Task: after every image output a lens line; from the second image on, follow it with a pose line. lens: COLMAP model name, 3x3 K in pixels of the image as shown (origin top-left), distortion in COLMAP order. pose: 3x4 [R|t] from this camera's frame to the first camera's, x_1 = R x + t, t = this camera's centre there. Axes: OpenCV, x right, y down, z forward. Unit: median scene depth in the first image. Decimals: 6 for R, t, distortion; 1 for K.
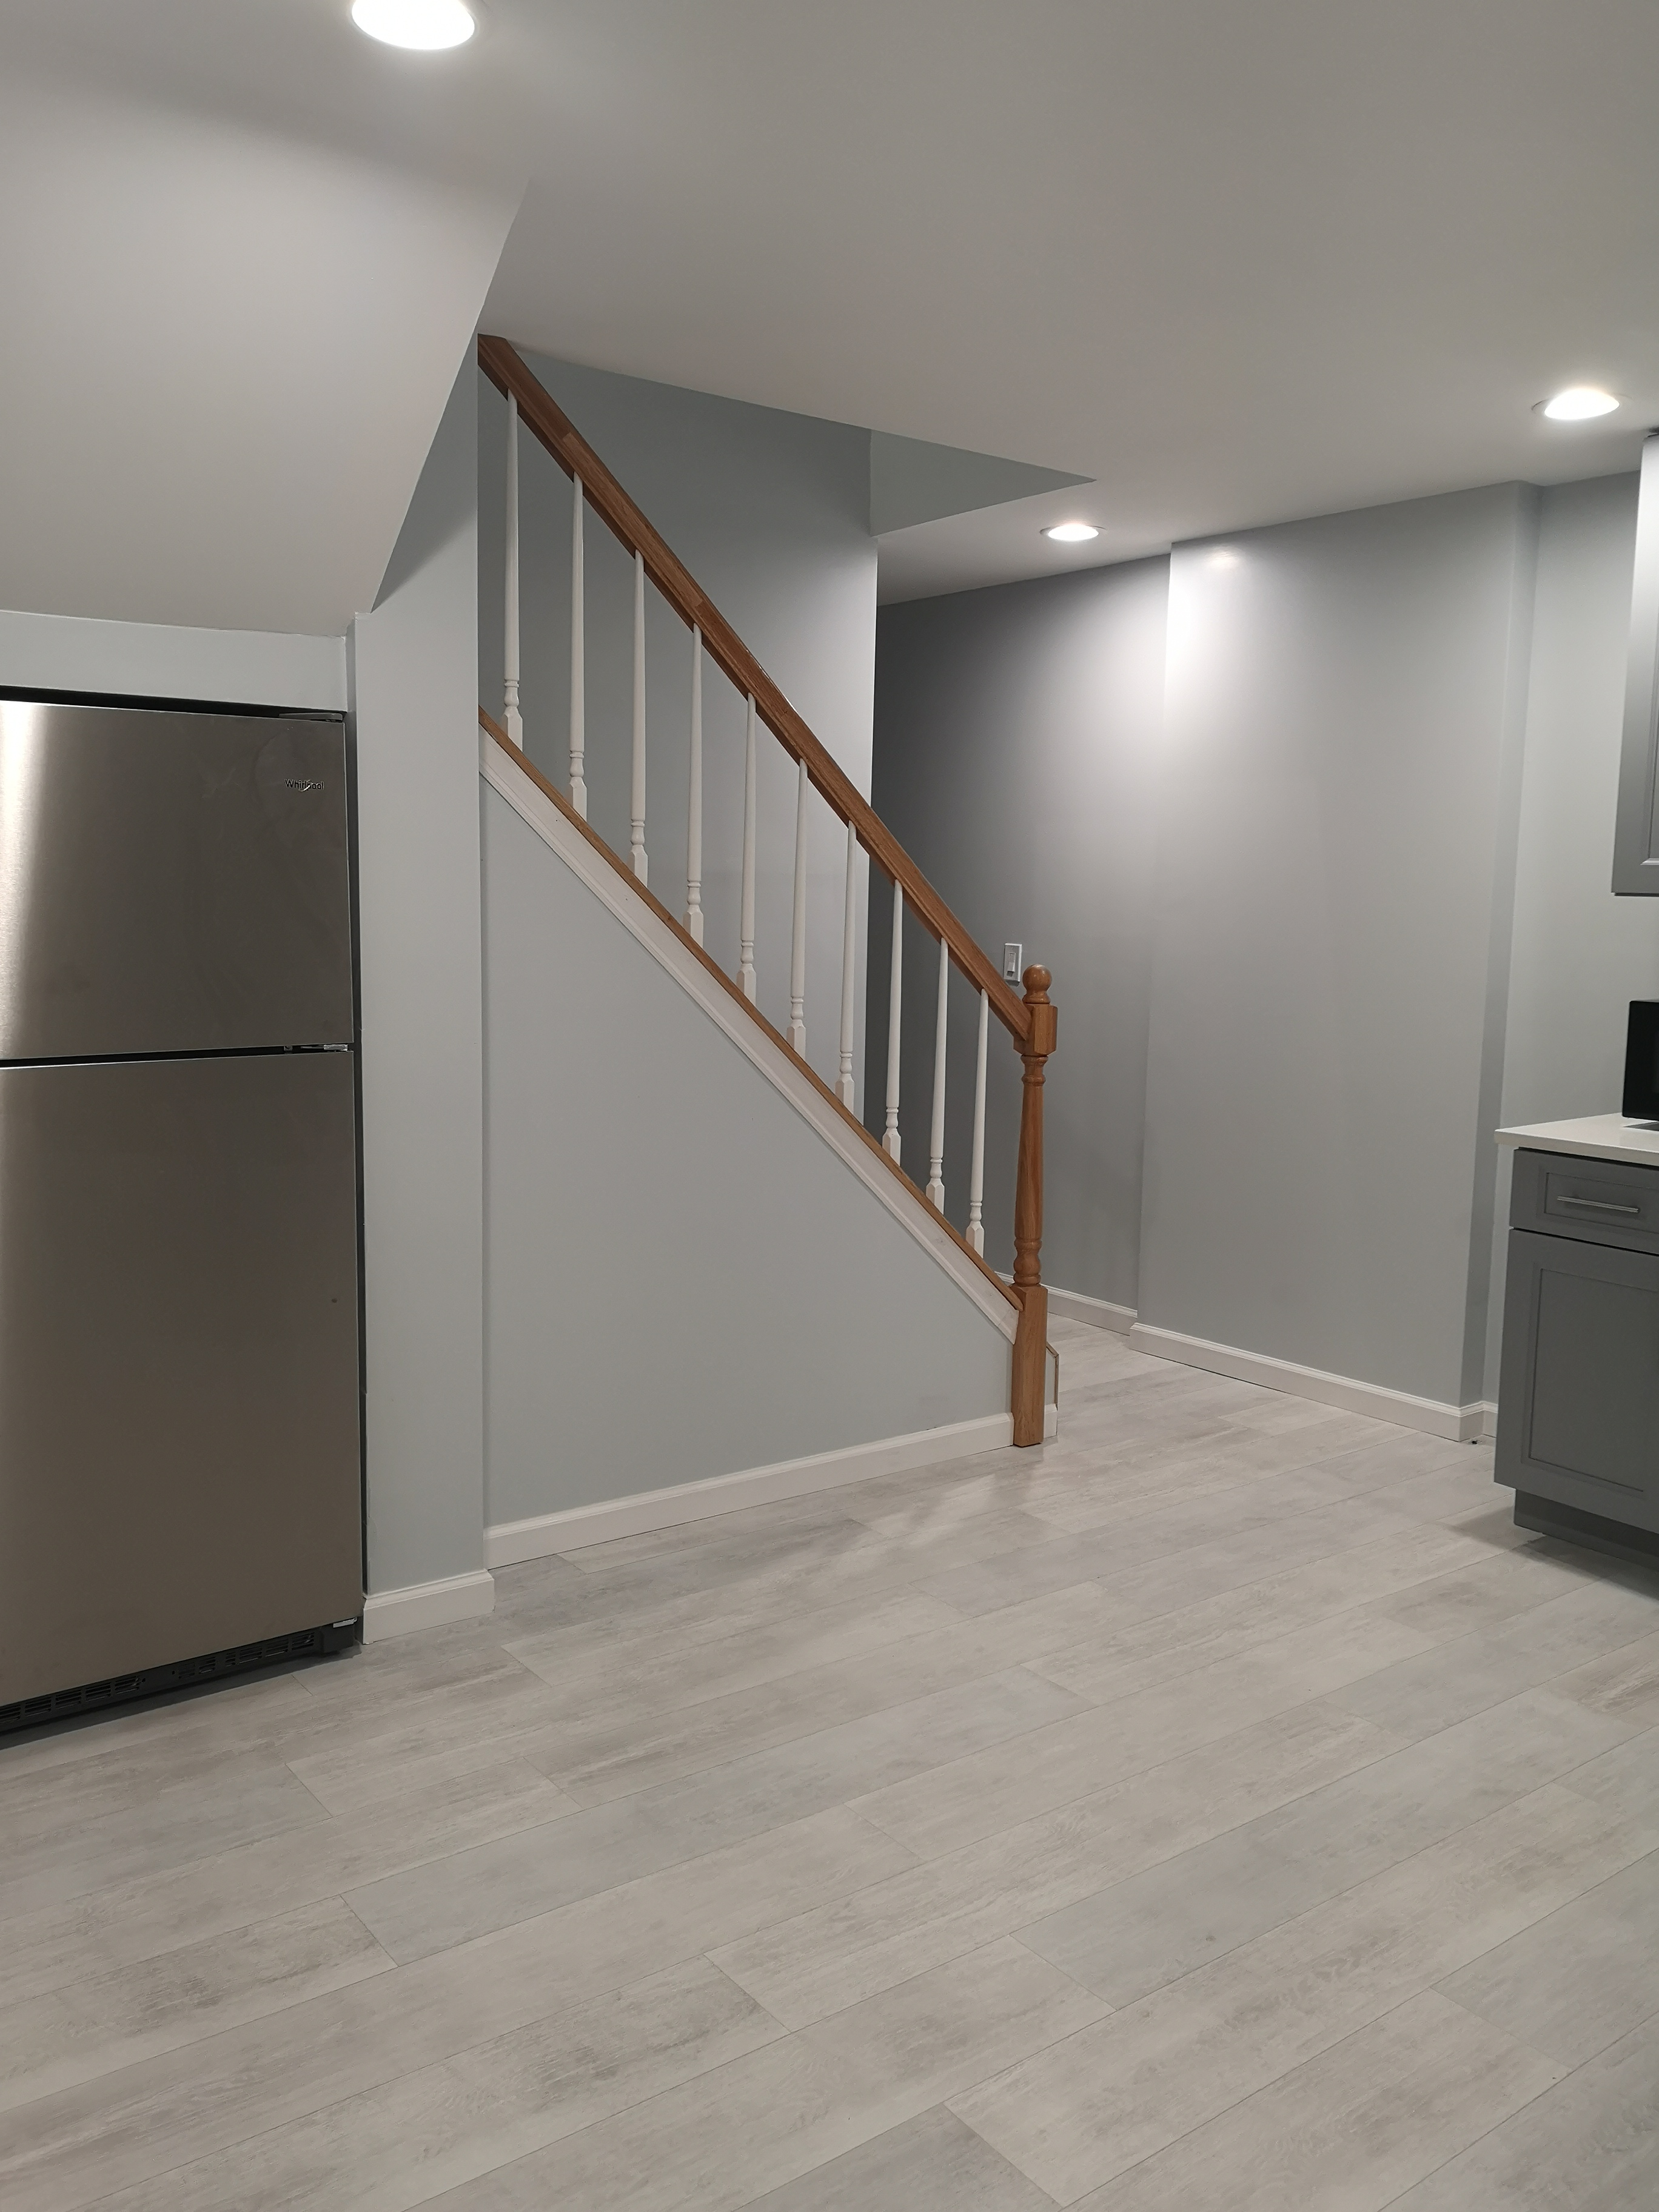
lens RADIAL K [[1763.4, 0, 825.8], [0, 1763.4, 1099.7], [0, 0, 1]] dist [0.043438, -0.080000]
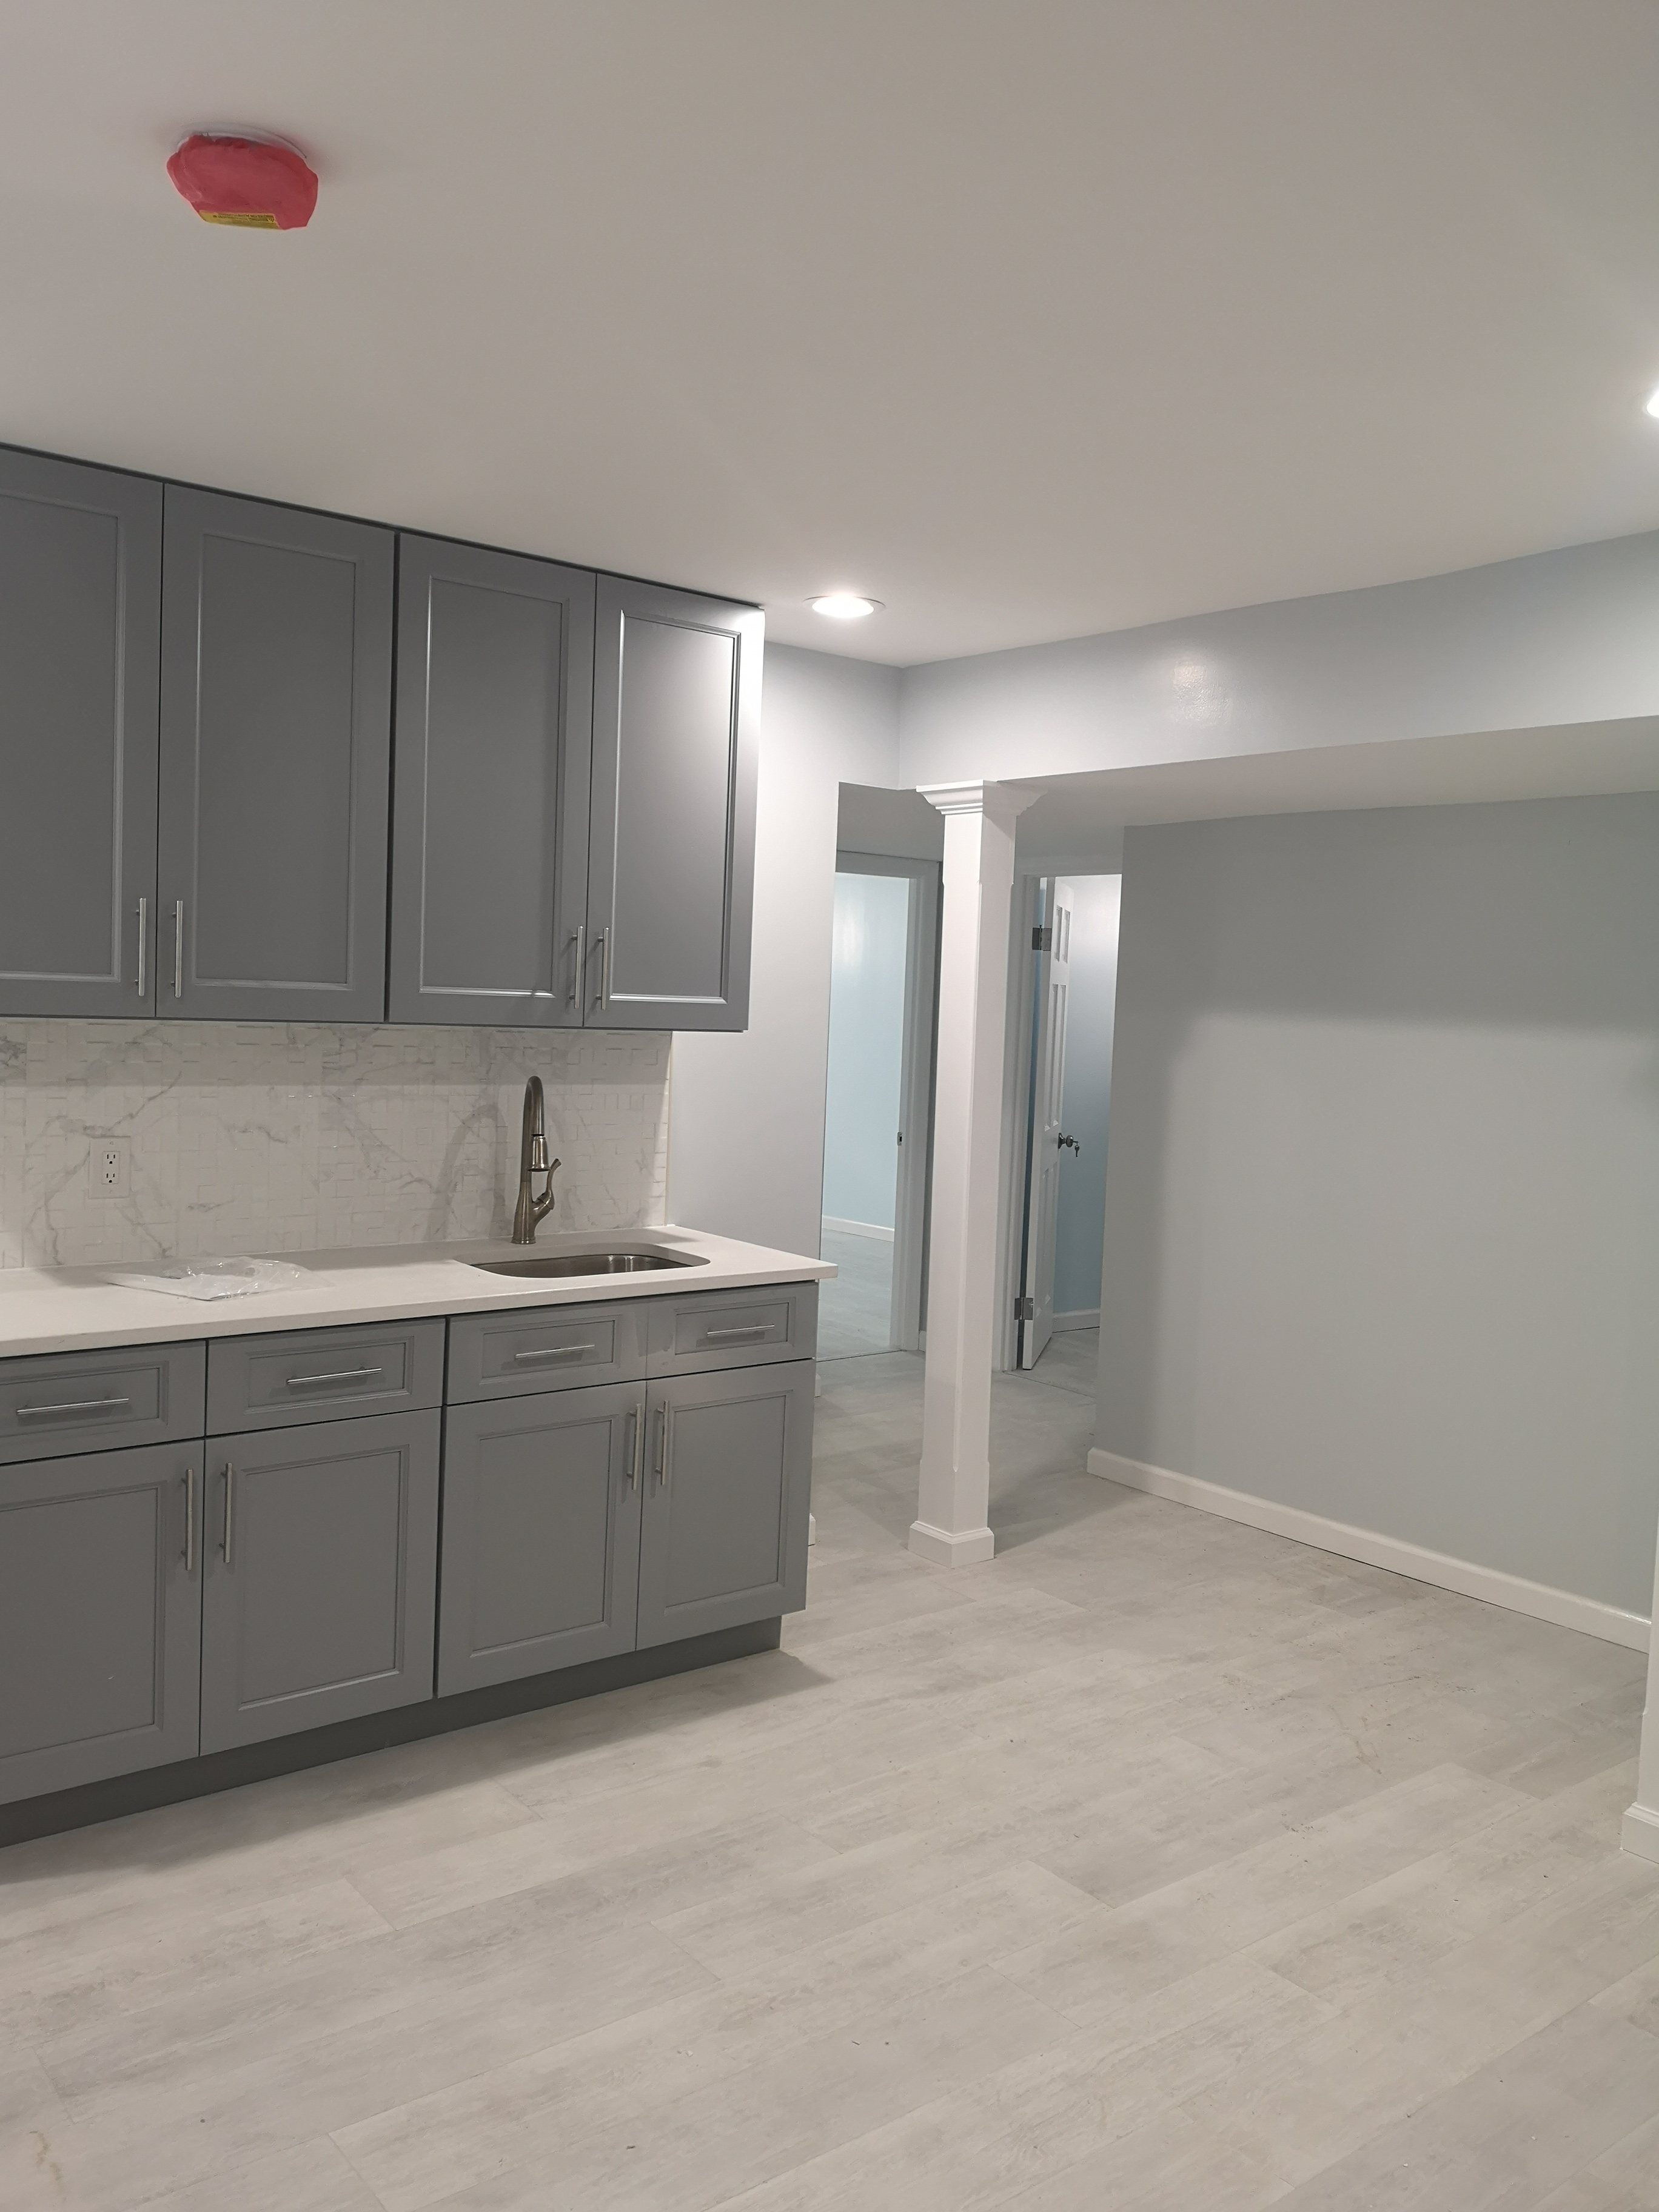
lens RADIAL K [[1750.3, 0, 823.4], [0, 1750.3, 1104.7], [0, 0, 1]] dist [0.046901, -0.067026]
pose [[-0.998118, -0.055513, -0.026068, 0.204853], [-0.059344, 0.981490, 0.182086, -0.175413], [0.015477, 0.183290, -0.982937, 1.250782]]
